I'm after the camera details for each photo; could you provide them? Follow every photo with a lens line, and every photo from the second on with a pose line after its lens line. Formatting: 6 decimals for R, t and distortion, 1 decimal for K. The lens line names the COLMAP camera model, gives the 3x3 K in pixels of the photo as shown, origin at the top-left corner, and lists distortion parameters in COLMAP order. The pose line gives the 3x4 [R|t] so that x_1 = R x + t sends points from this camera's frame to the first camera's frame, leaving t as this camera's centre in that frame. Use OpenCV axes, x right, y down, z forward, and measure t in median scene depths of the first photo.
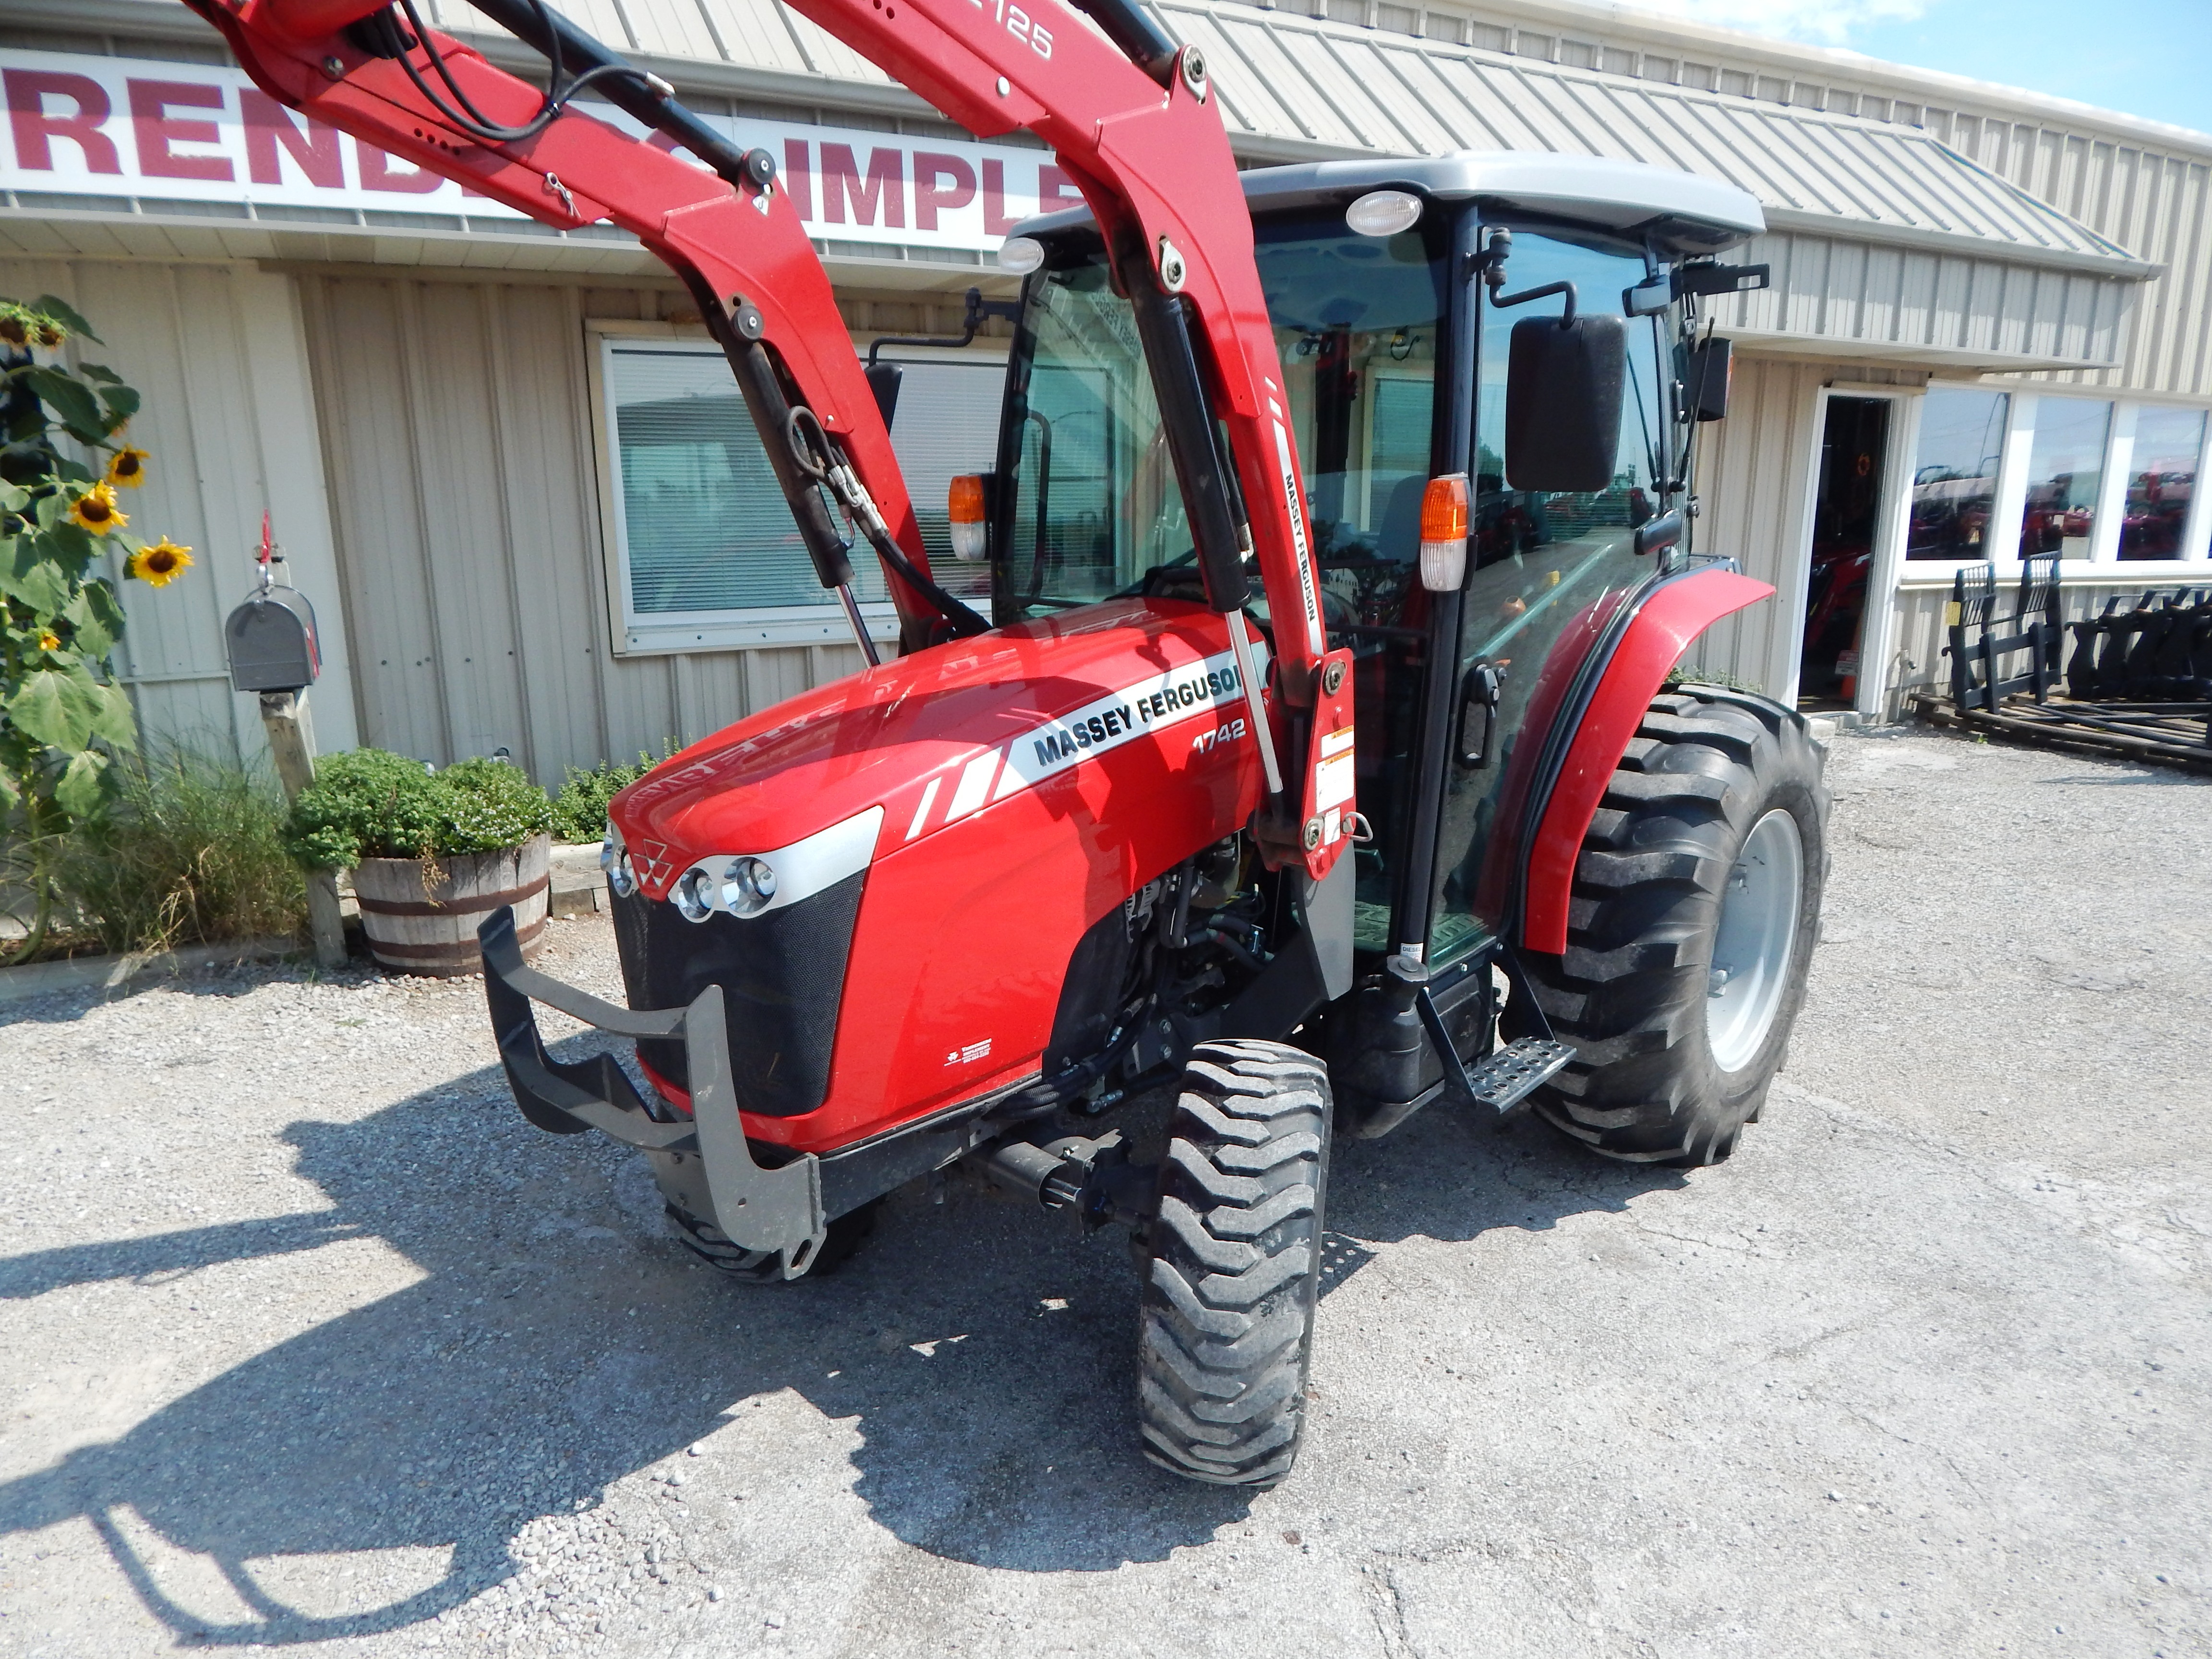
lens RADIAL K [[1448.0, 0, 1106.0], [0, 1448.0, 829.5], [0, 0, 1]] dist [-0.004584, -0.004622]
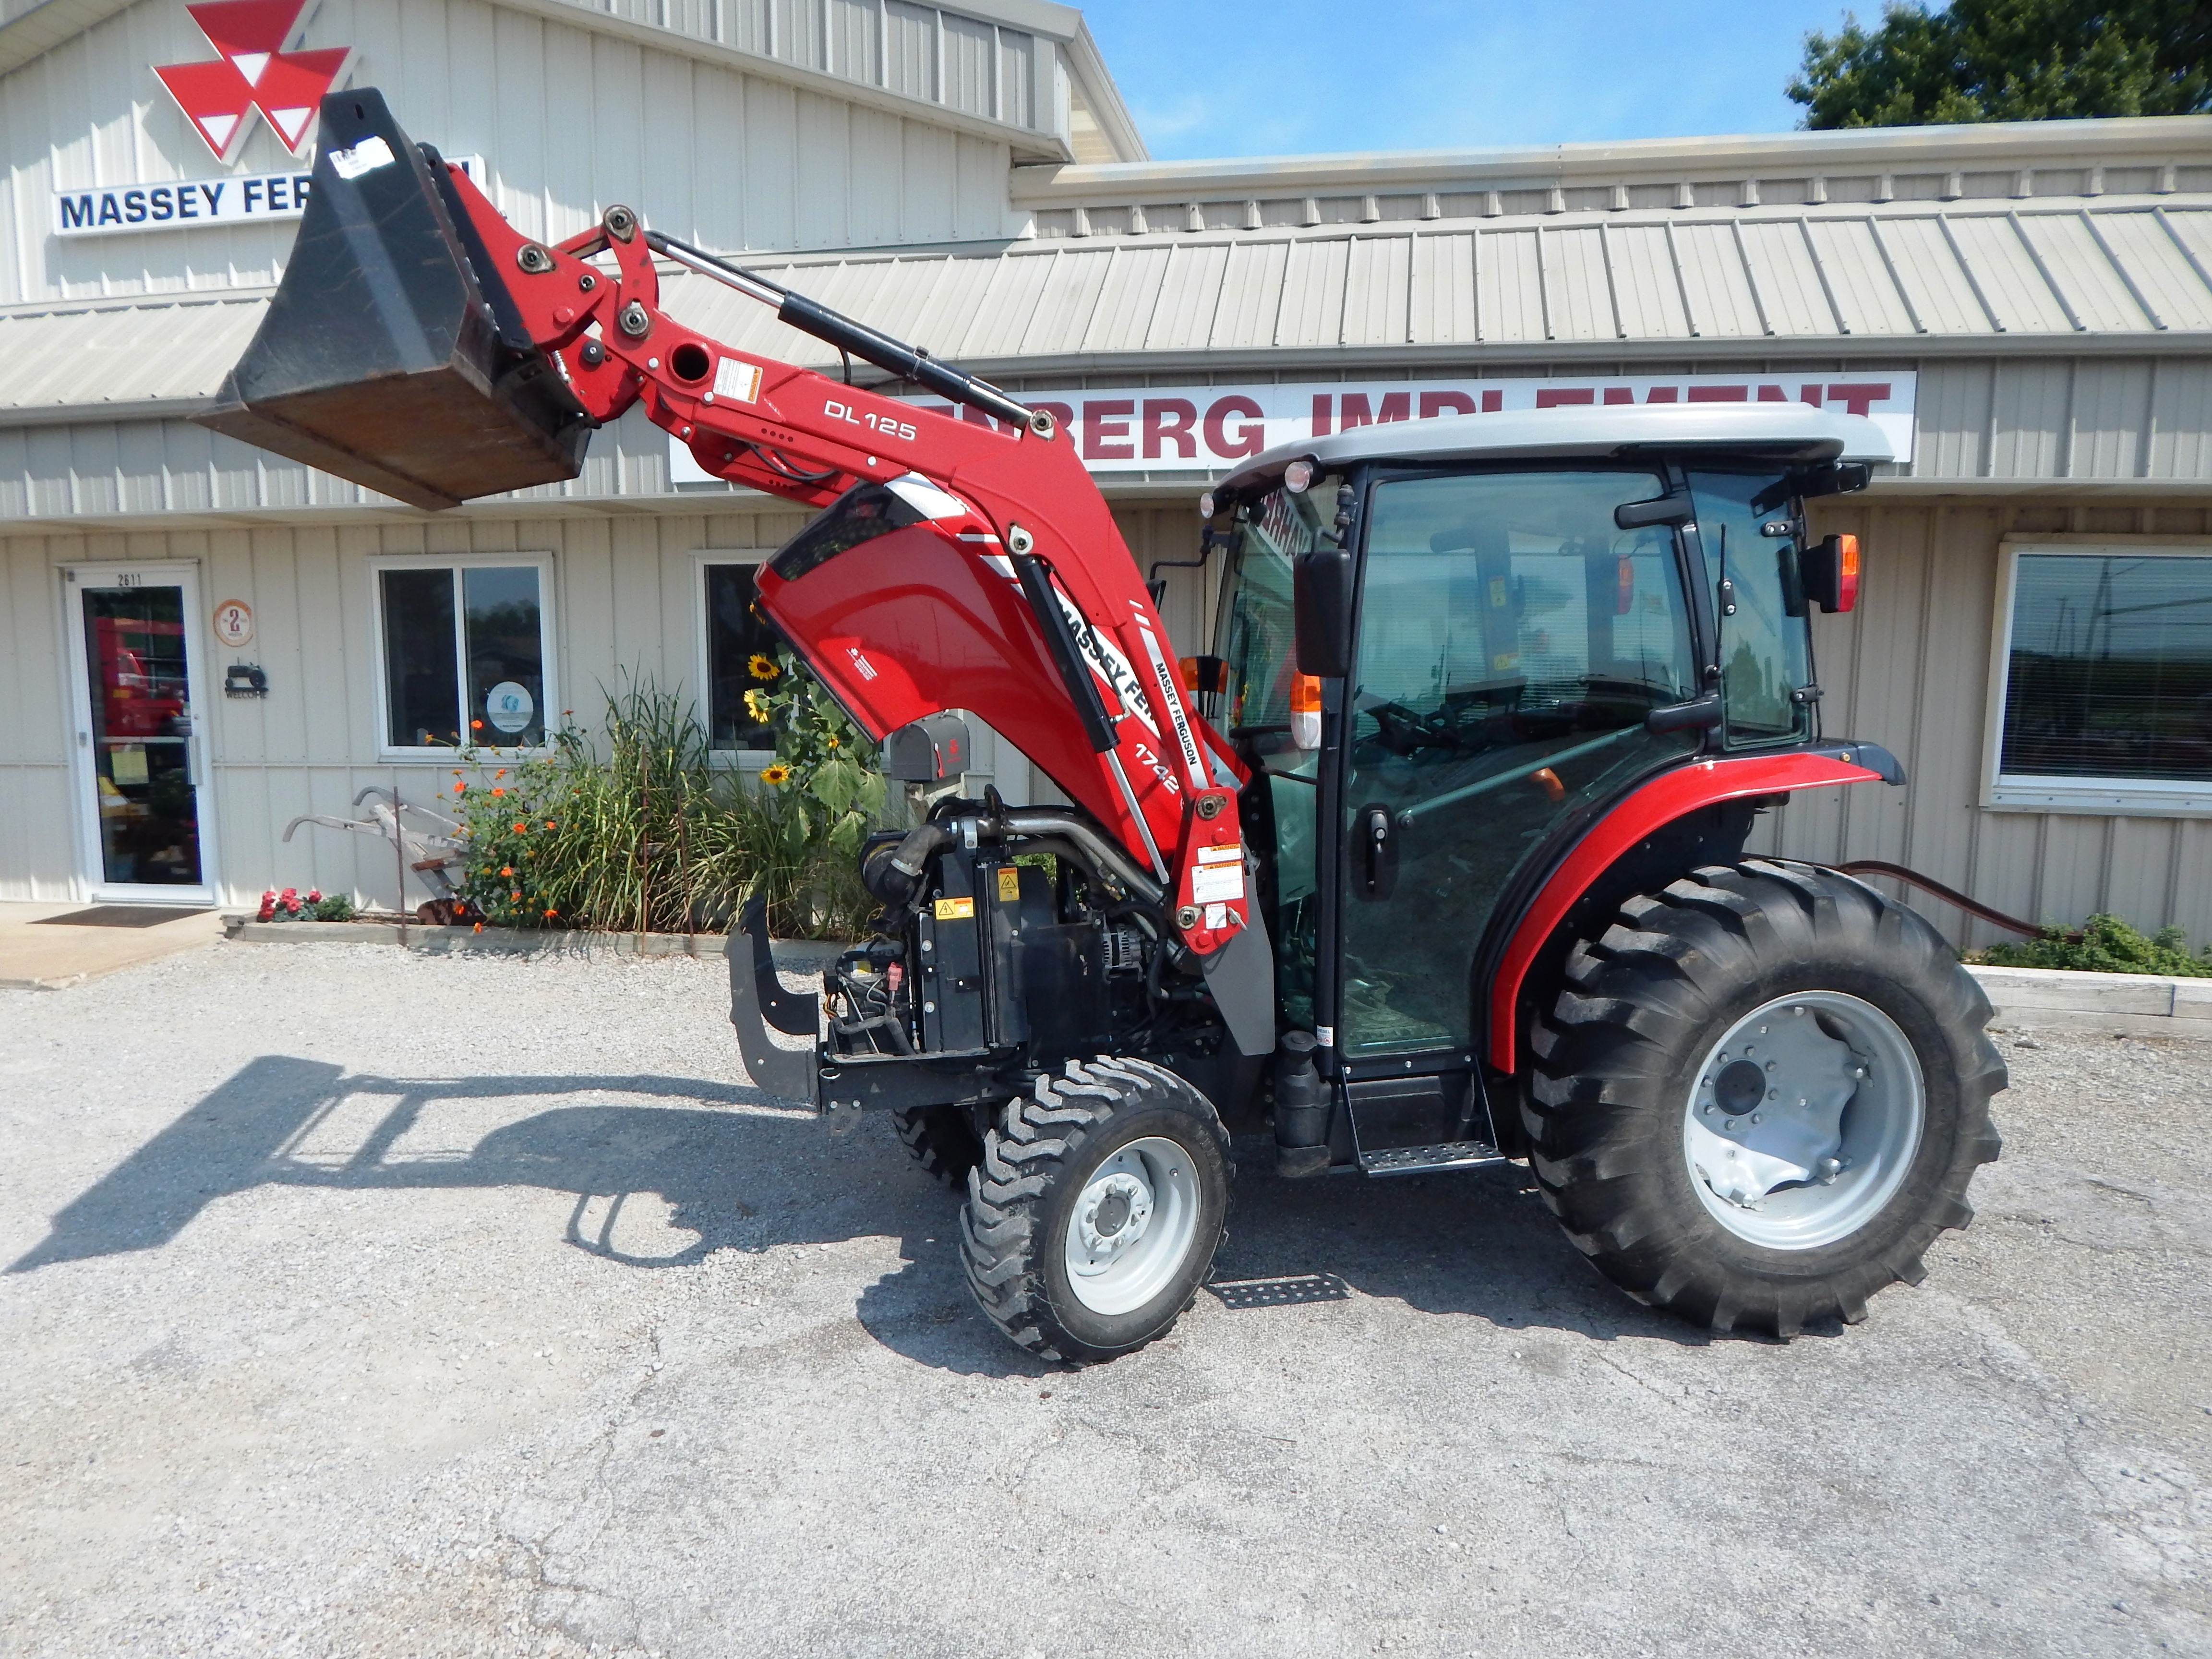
lens RADIAL K [[1415.3, 0, 1115.2], [0, 1415.3, 829.9], [0, 0, 1]] dist [-0.006339, -0.001256]
pose [[0.790192, 0.086151, -0.606775, 0.825477], [-0.151672, 0.986762, -0.057418, 0.008085], [0.593795, 0.137402, 0.792797, -0.117133]]
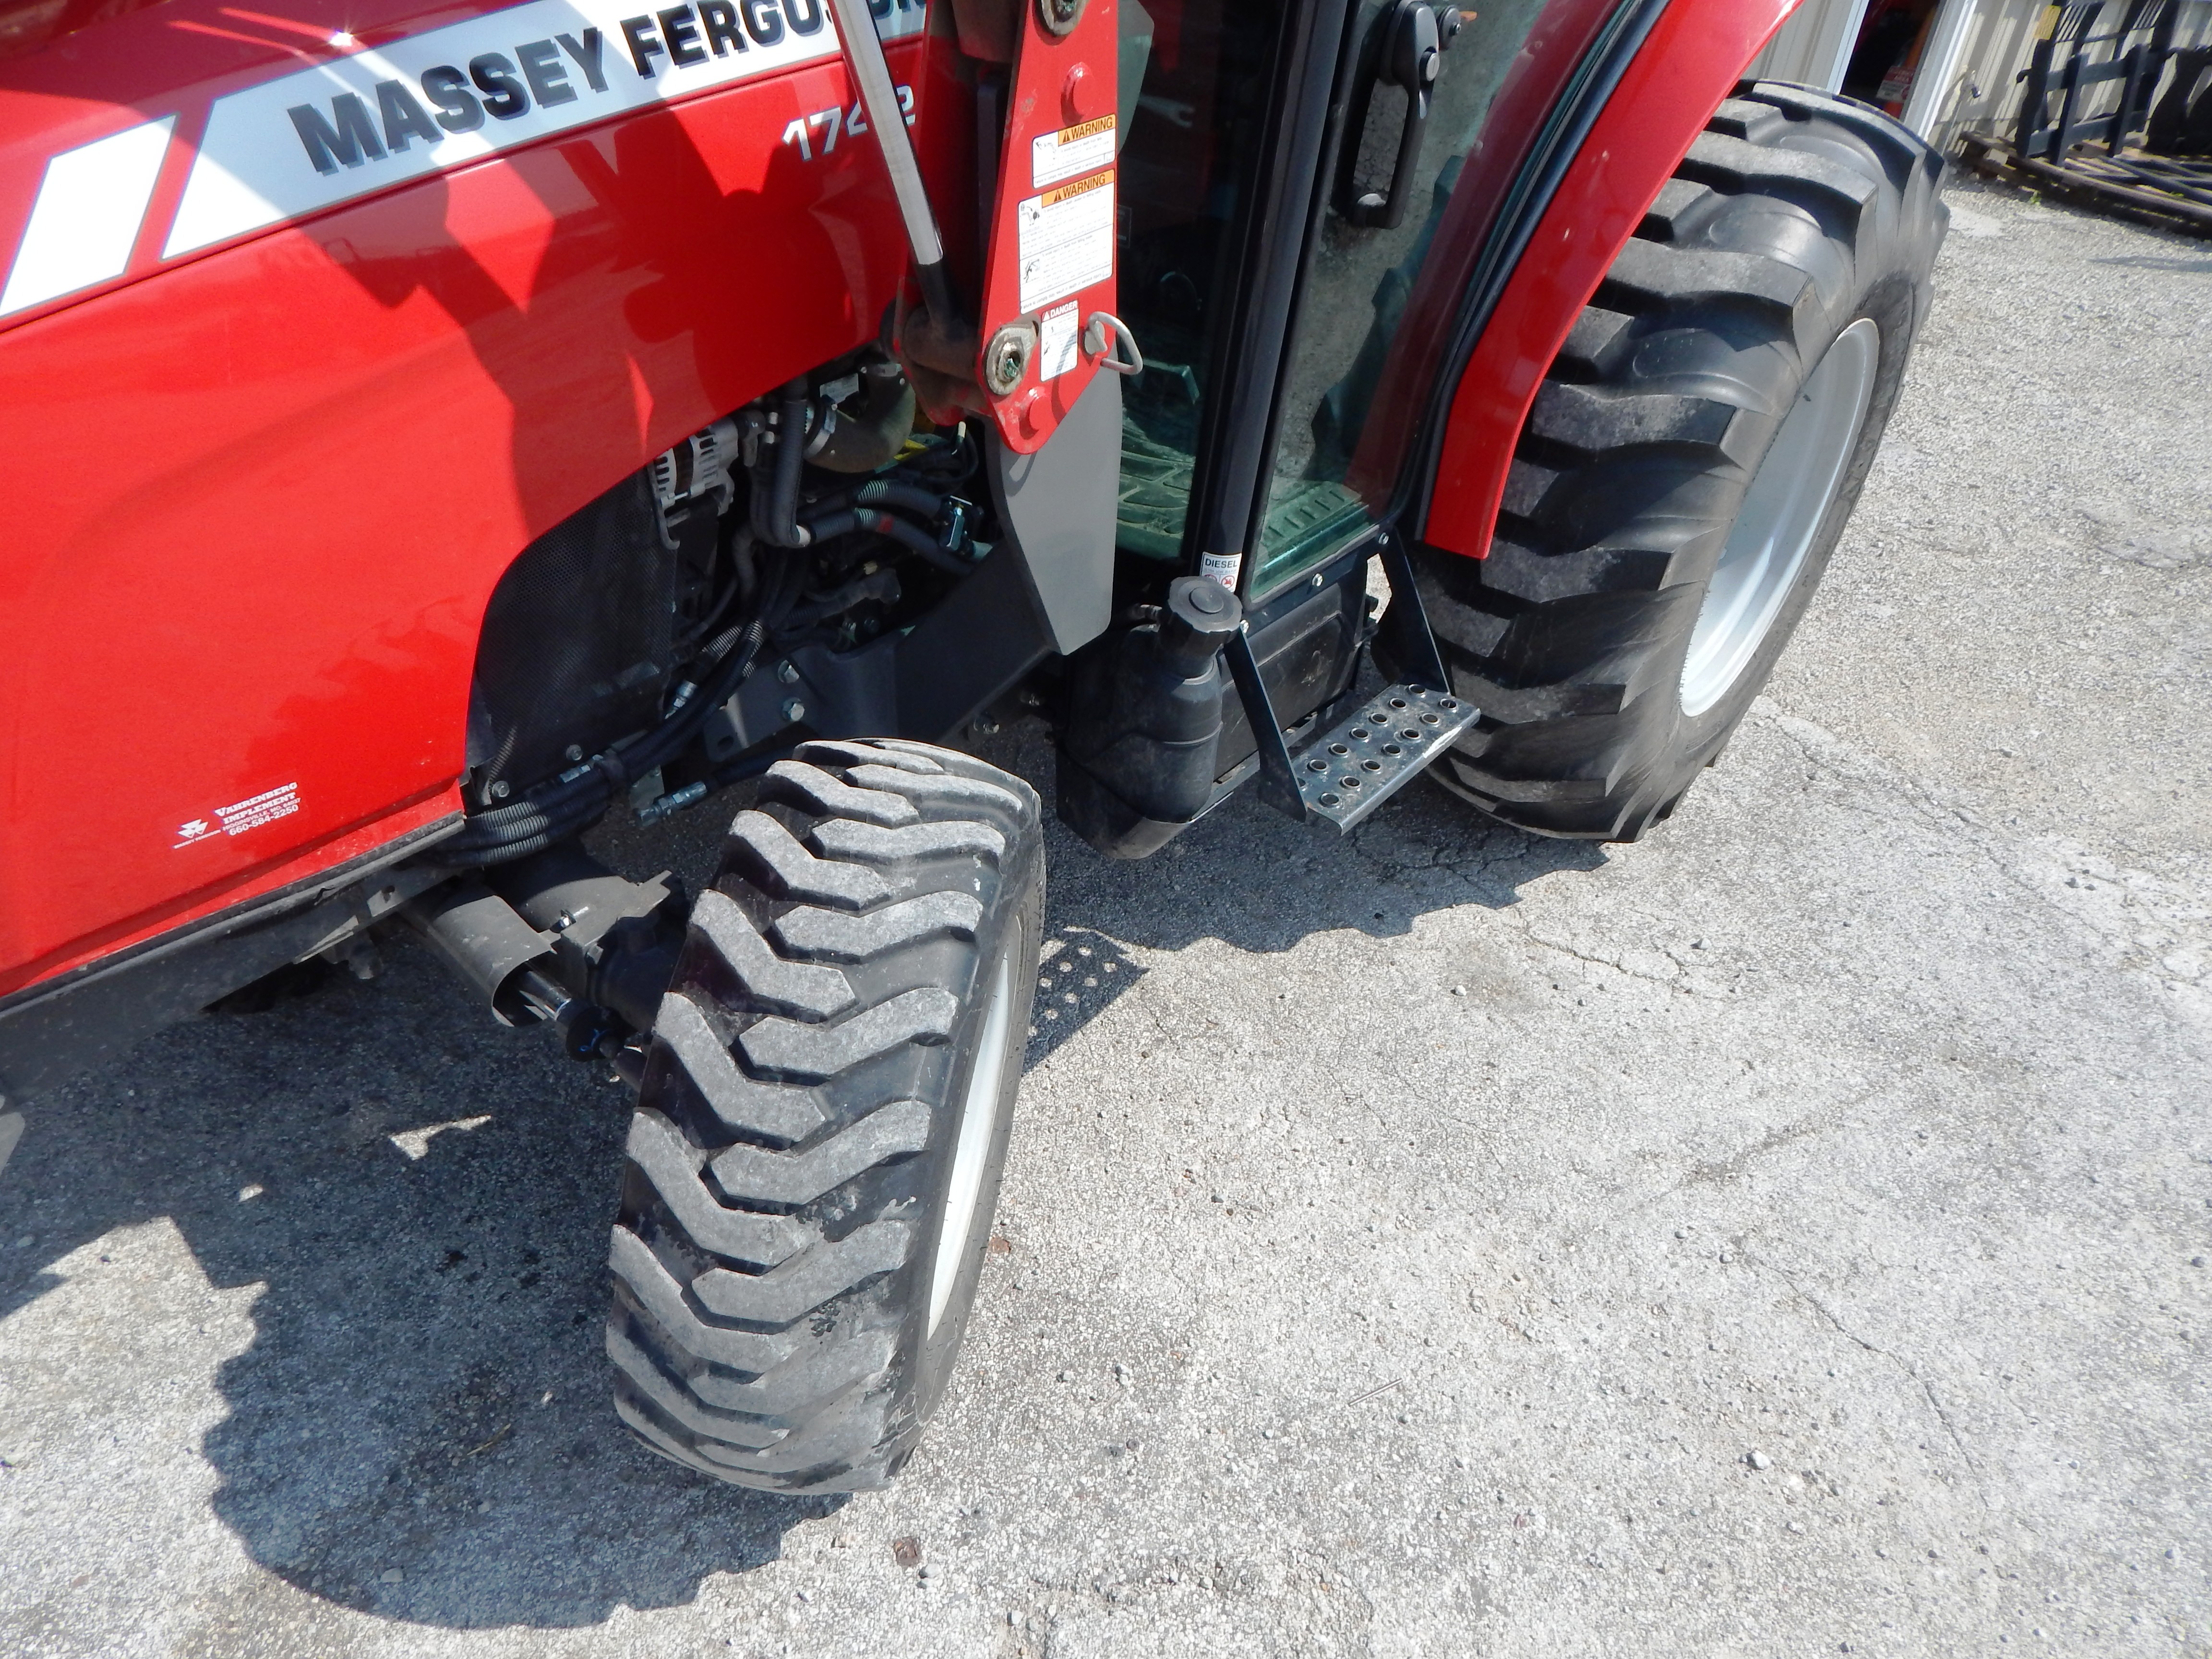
lens RADIAL K [[1437.6, 0, 1093.4], [0, 1437.6, 819.0], [0, 0, 1]] dist [0.005111, -0.014274]
pose [[0.997493, 0.037891, 0.059772, 0.135071], [-0.057562, 0.925736, 0.373765, -0.032771], [-0.041171, -0.376268, 0.925596, 0.456954]]
